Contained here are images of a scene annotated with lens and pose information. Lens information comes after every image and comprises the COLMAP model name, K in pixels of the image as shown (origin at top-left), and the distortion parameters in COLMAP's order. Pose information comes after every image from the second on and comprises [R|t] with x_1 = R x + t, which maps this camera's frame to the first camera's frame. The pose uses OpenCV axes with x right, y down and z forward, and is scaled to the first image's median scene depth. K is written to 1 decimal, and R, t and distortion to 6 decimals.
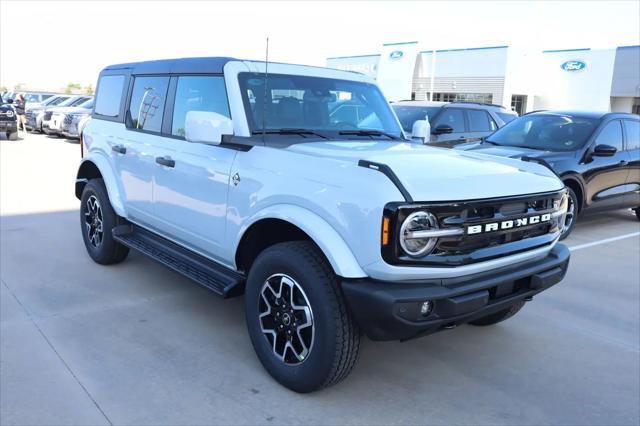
lens RADIAL K [[555.8, 0, 320.0], [0, 555.8, 213.0], [0, 0, 1]] dist [0.048107, 0.000008]
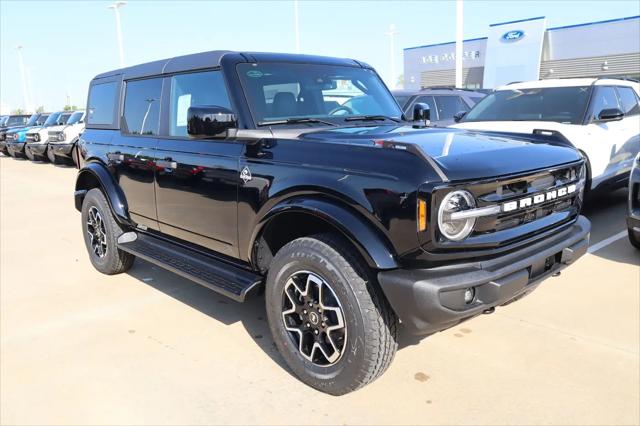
lens RADIAL K [[520.8, 0, 320.0], [0, 520.8, 213.0], [0, 0, 1]] dist [-0.004548, -0.001755]
pose [[0.996283, -0.080901, 0.029571, -0.058723], [0.080581, 0.996678, 0.011851, 0.004008], [-0.030431, -0.009424, 0.999492, 0.116879]]
